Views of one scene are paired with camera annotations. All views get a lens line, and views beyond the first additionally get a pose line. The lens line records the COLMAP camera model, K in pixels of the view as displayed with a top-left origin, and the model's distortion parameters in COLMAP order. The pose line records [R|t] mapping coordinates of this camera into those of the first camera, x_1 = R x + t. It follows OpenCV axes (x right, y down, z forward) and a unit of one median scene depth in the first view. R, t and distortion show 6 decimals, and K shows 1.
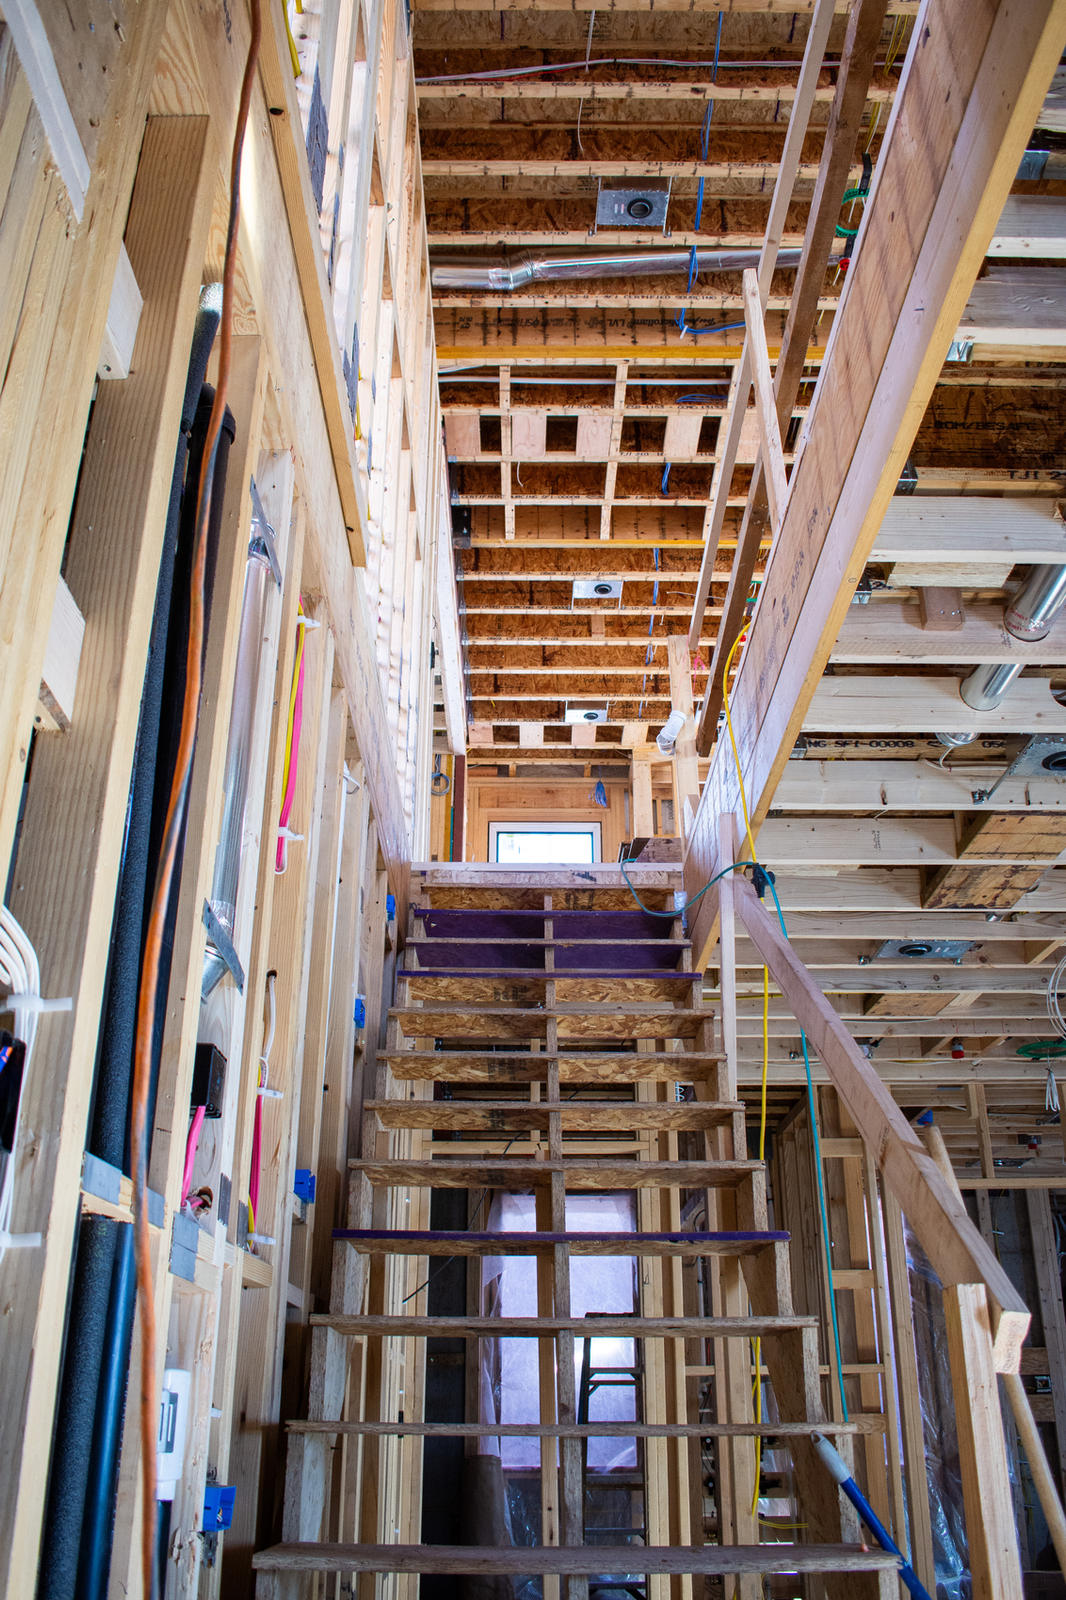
lens RADIAL K [[1370.1, 0, 533.0], [0, 1370.1, 800.0], [0, 0, 1]] dist [-0.088938, 0.008075]
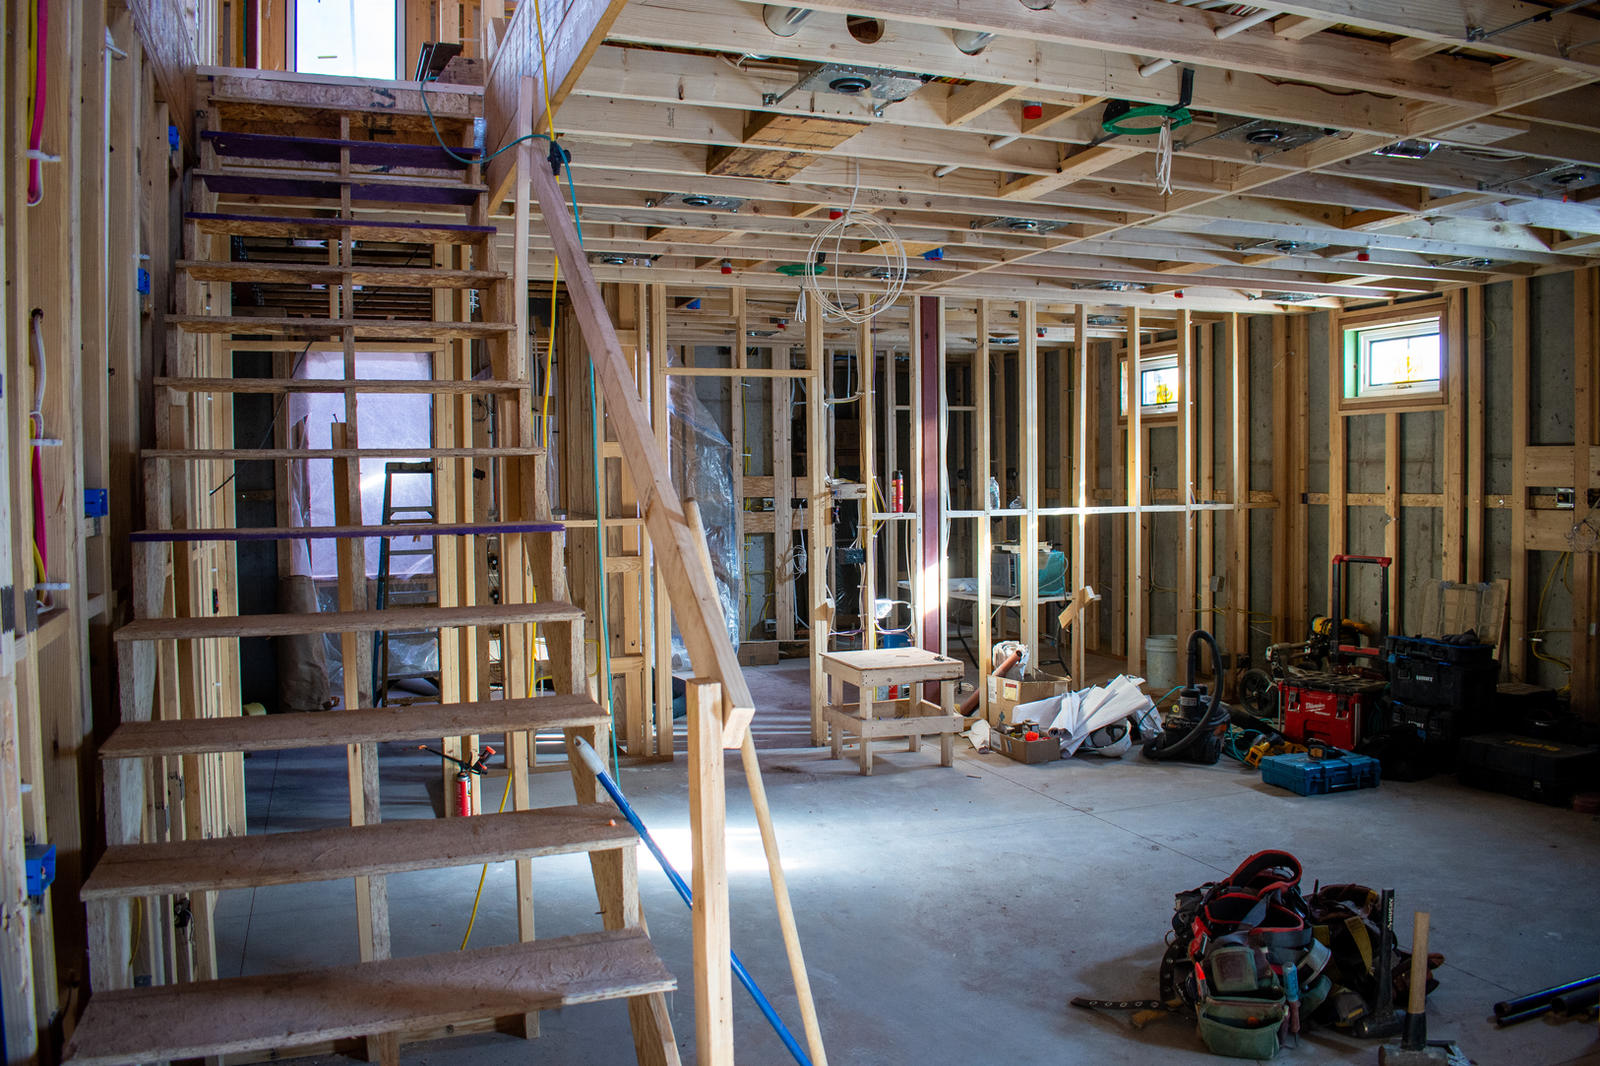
lens RADIAL K [[1225.1, 0, 800.0], [0, 1225.1, 533.0], [0, 0, 1]] dist [-0.091756, 0.014258]
pose [[0.935129, -0.025923, 0.353358, 0.006780], [-0.134700, 0.896423, 0.422235, -0.091459], [-0.327704, -0.442441, 0.834779, 0.045018]]
